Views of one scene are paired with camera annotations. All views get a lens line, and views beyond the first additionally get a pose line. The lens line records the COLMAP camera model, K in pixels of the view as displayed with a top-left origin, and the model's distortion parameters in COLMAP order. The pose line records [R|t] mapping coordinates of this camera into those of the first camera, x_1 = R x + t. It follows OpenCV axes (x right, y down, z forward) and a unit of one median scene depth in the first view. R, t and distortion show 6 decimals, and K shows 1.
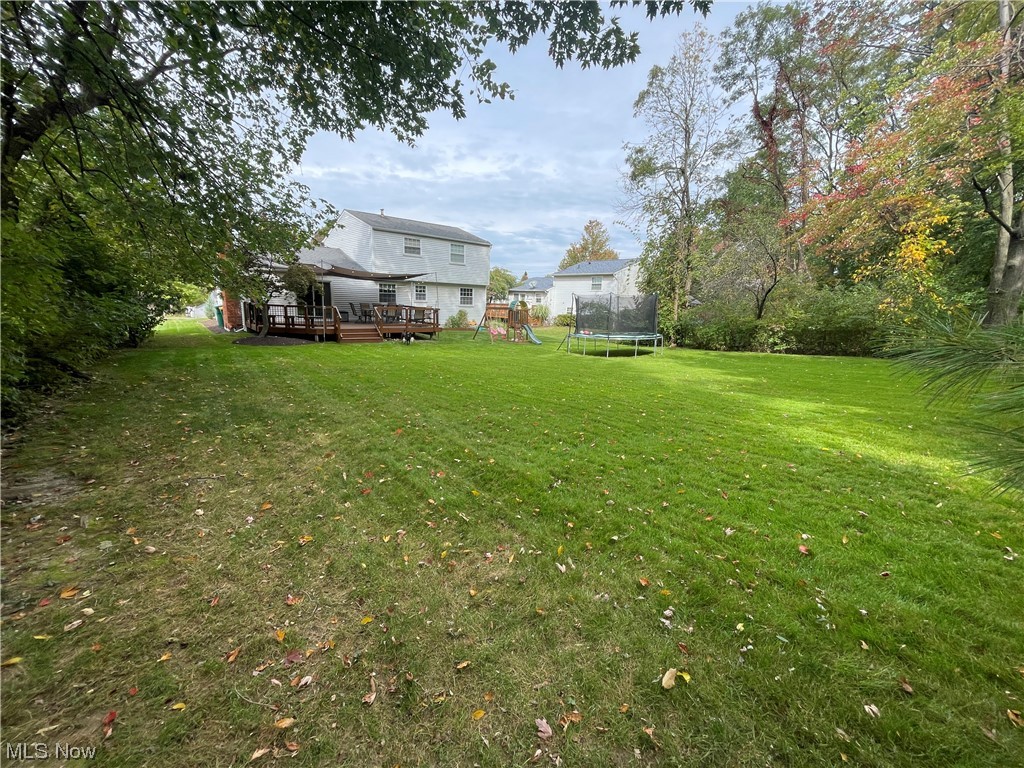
lens RADIAL K [[412.9, 0, 508.5], [0, 412.9, 382.9], [0, 0, 1]] dist [0.000036, 0.000236]
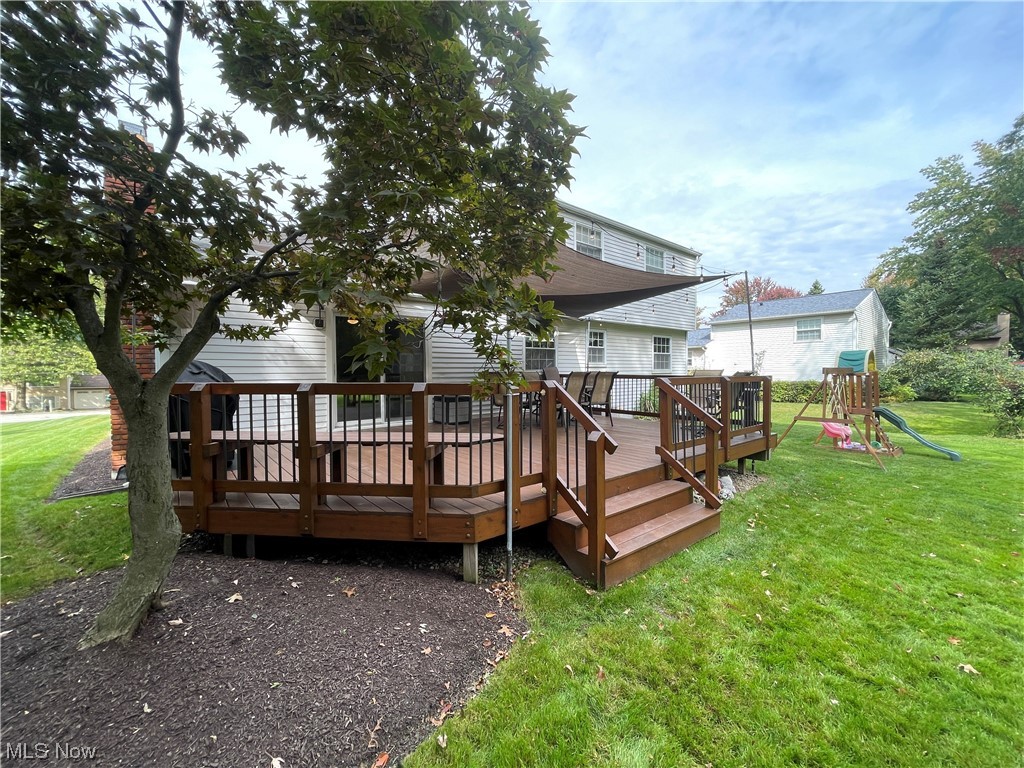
lens RADIAL K [[412.9, 0, 508.5], [0, 412.9, 382.9], [0, 0, 1]] dist [0.000036, 0.000236]
pose [[0.999063, -0.043211, -0.002351, -0.329739], [0.042210, 0.985015, -0.167225, -0.115392], [0.009542, 0.166969, 0.985916, 0.598351]]
